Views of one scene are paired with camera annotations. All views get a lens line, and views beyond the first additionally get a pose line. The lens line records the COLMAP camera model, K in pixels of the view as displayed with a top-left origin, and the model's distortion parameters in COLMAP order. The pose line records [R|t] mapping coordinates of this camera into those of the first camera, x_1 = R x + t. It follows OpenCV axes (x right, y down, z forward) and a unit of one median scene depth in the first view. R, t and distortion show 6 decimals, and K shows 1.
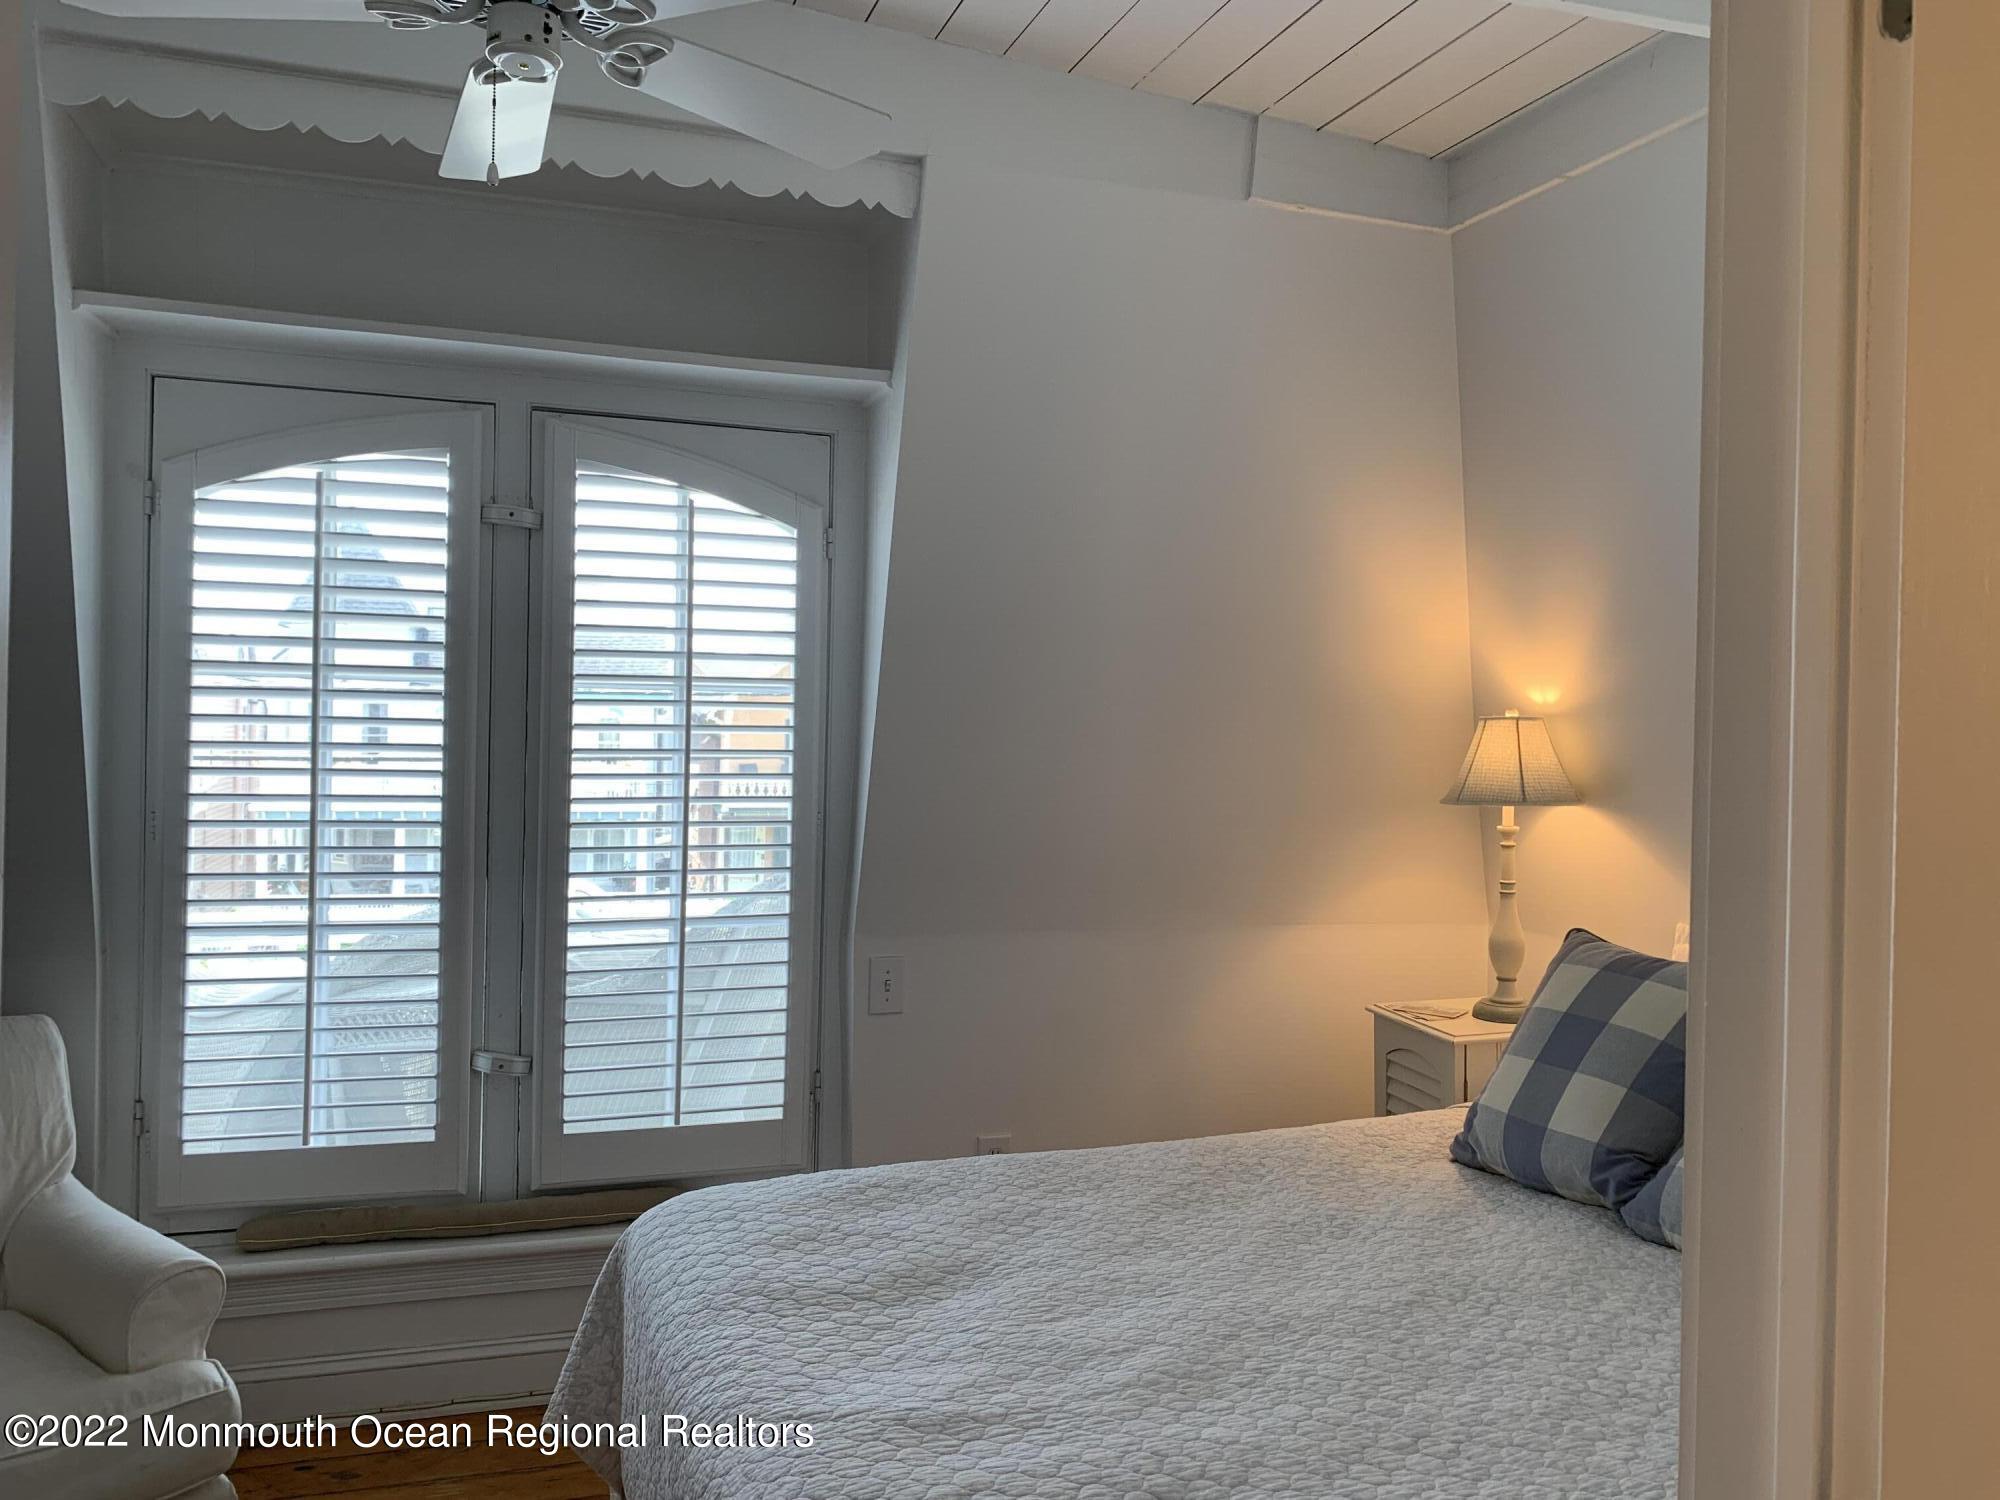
lens RADIAL K [[1528.6, 0, 1014.3], [0, 1528.6, 743.5], [0, 0, 1]] dist [0.047471, -0.052877]
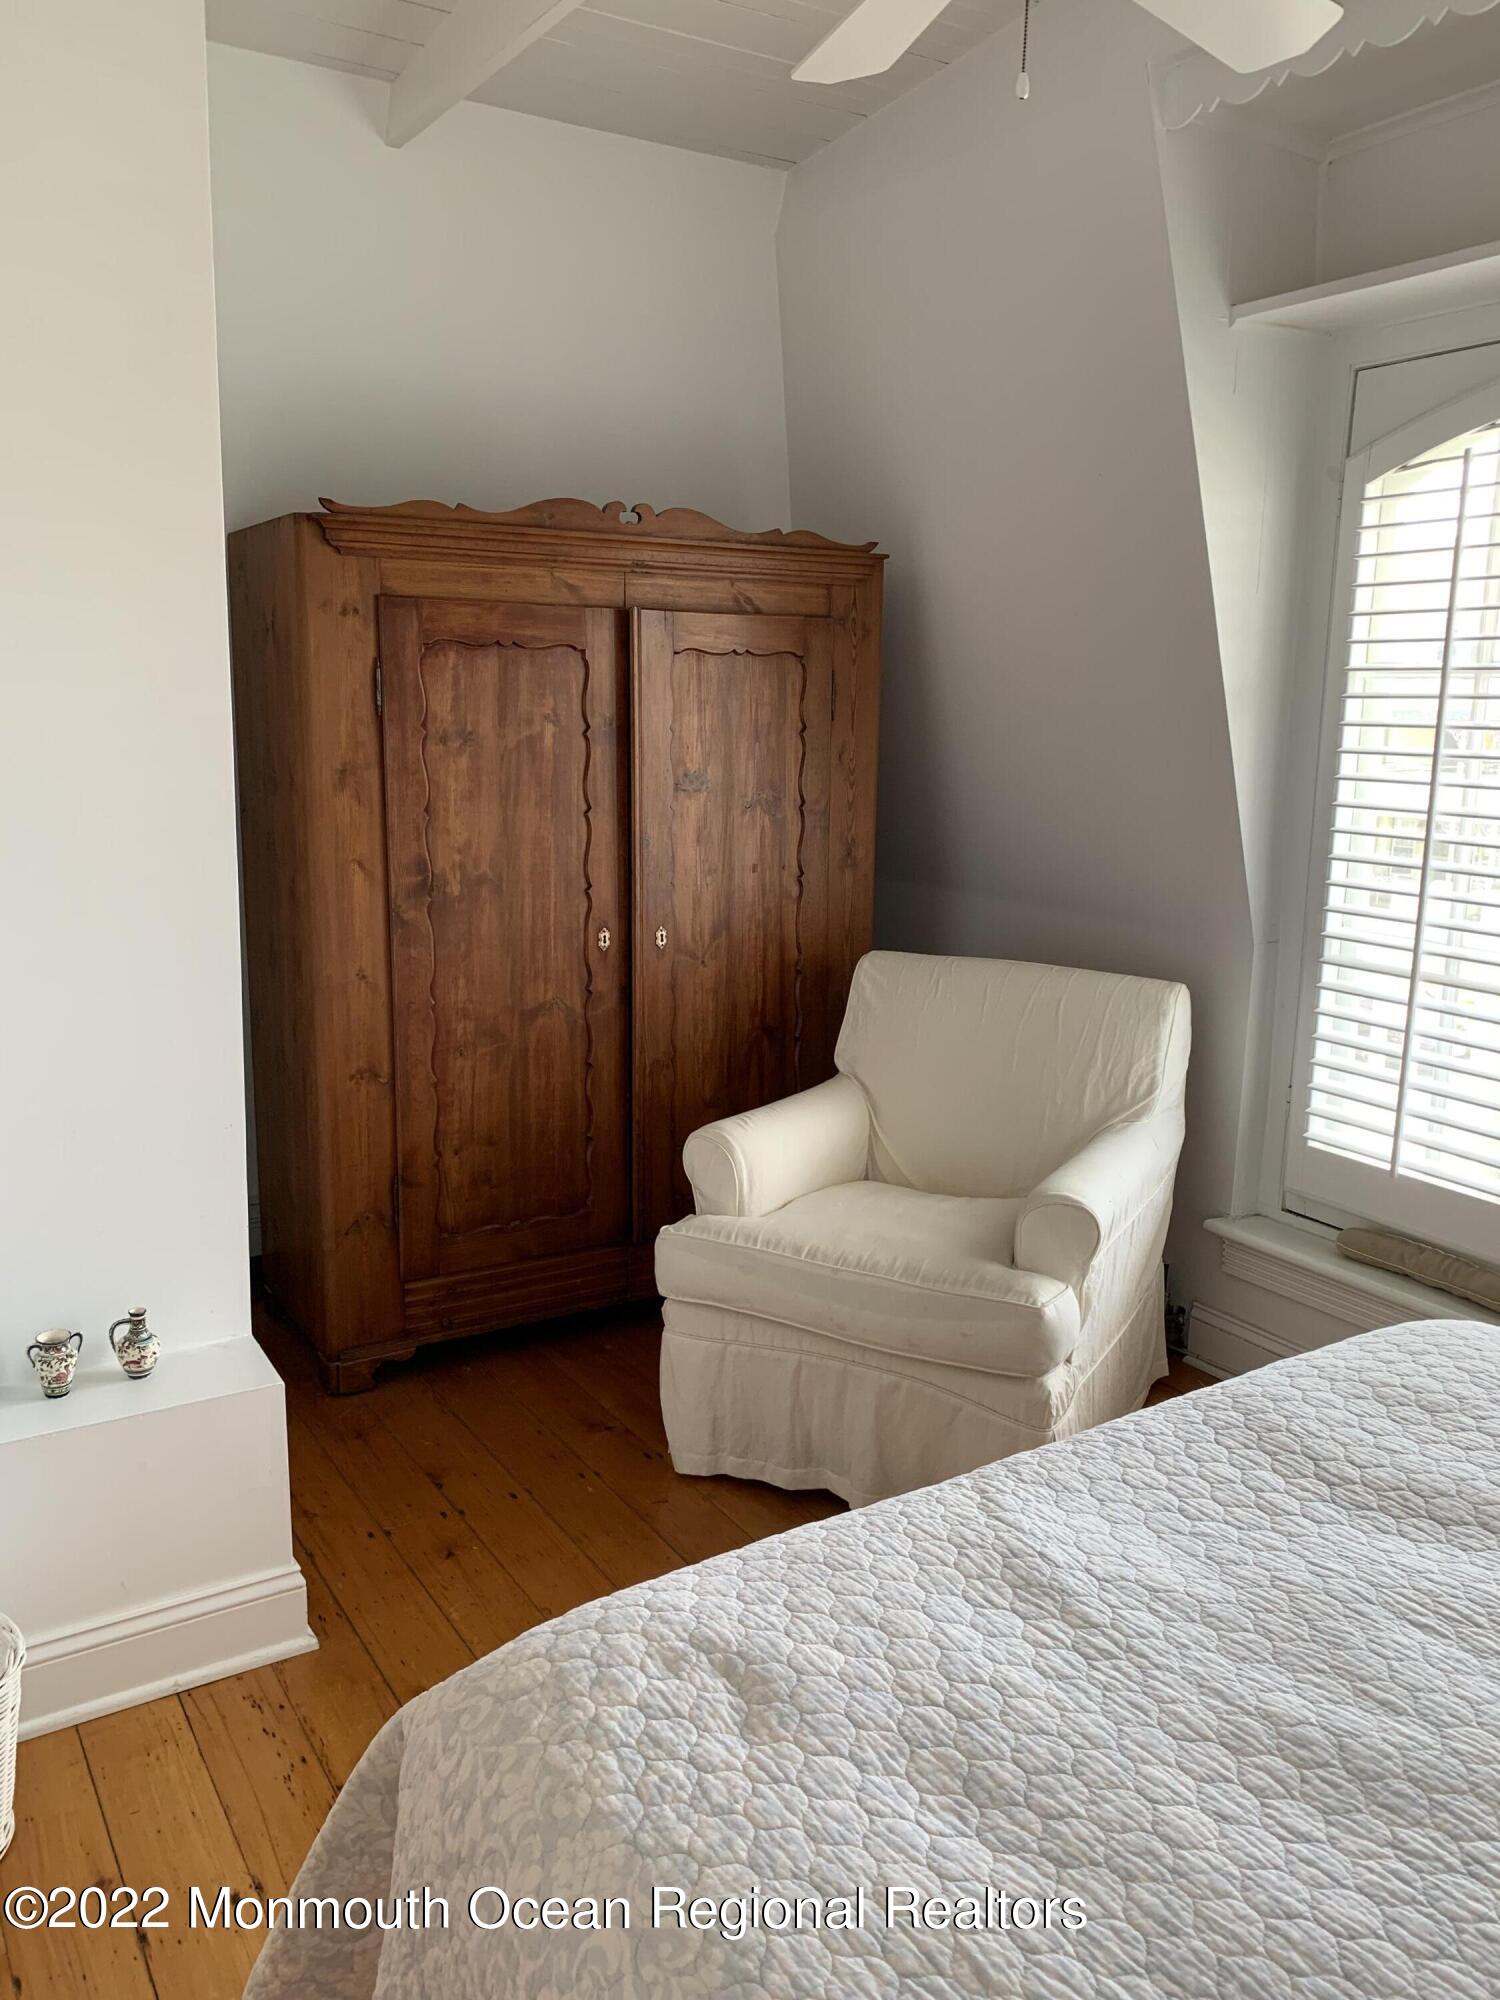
lens RADIAL K [[1528.6, 0, 766.8], [0, 1528.6, 996.2], [0, 0, 1]] dist [0.047471, -0.052877]
pose [[0.258509, 0.163530, -0.952067, 0.531262], [-0.035373, 0.986509, 0.159841, 0.018583], [0.965361, -0.007643, 0.260806, 0.567035]]
